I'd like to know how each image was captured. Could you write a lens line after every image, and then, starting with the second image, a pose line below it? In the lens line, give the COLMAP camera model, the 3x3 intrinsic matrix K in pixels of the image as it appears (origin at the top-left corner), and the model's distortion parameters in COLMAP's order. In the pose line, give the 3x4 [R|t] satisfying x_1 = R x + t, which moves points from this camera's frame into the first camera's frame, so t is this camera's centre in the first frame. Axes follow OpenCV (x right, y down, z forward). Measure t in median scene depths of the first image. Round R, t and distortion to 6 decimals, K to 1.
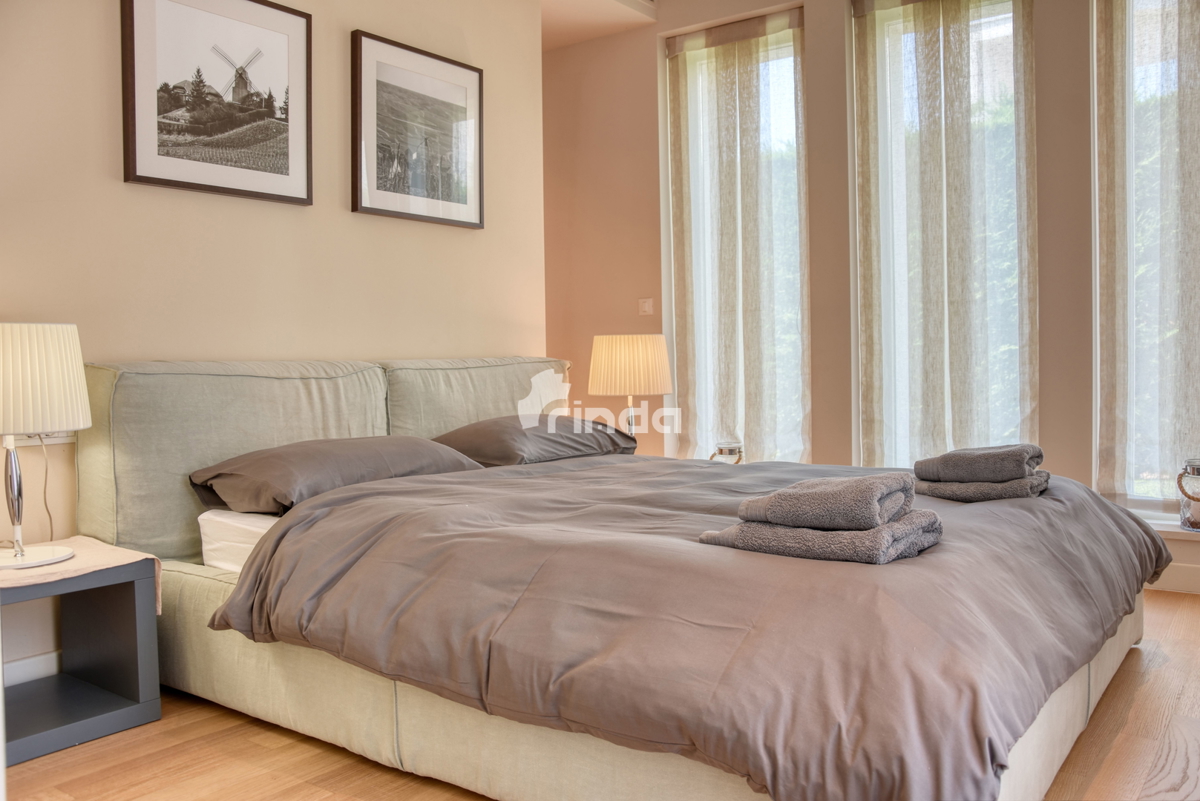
lens RADIAL K [[948.2, 0, 601.1], [0, 948.2, 398.9], [0, 0, 1]] dist [-0.129965, 0.051073]
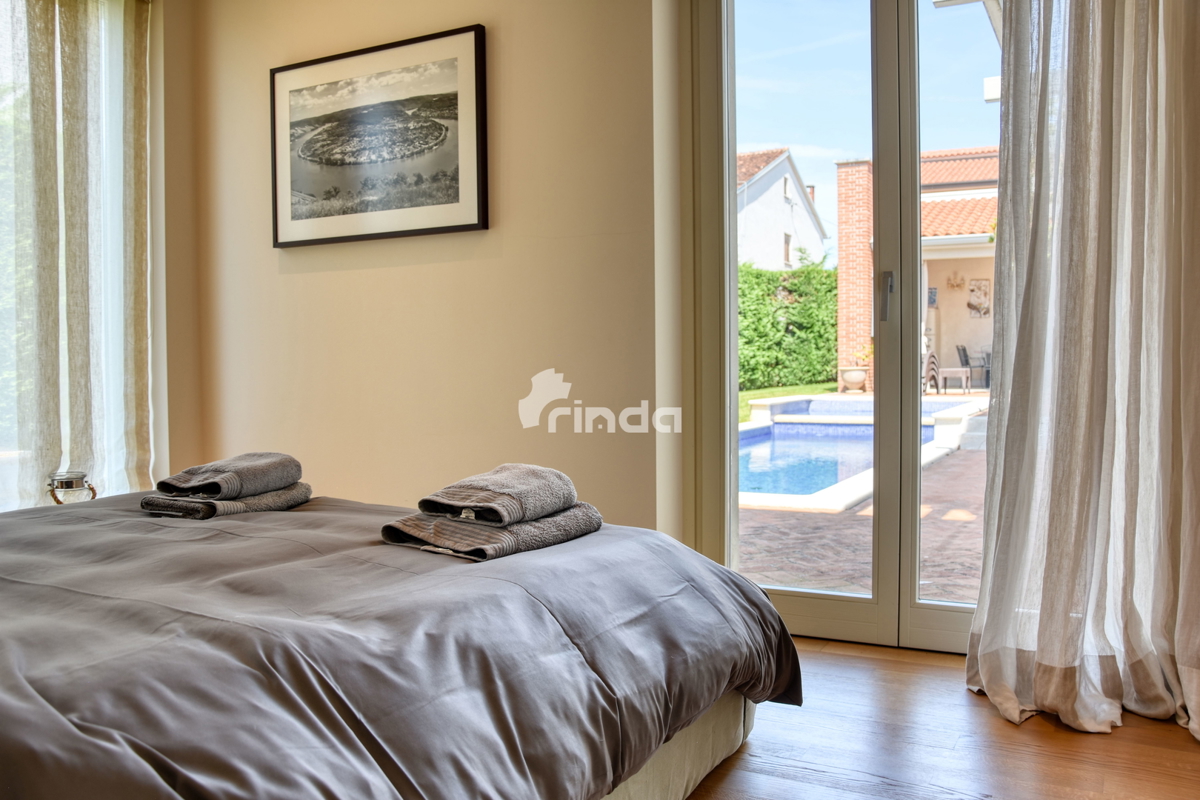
lens RADIAL K [[948.2, 0, 601.1], [0, 948.2, 399.6], [0, 0, 1]] dist [-0.129965, 0.051073]
pose [[-0.169929, -0.009503, 0.985410, -0.442550], [0.042292, 0.998962, 0.016927, -0.007568], [-0.984548, 0.044552, -0.169351, 0.569693]]
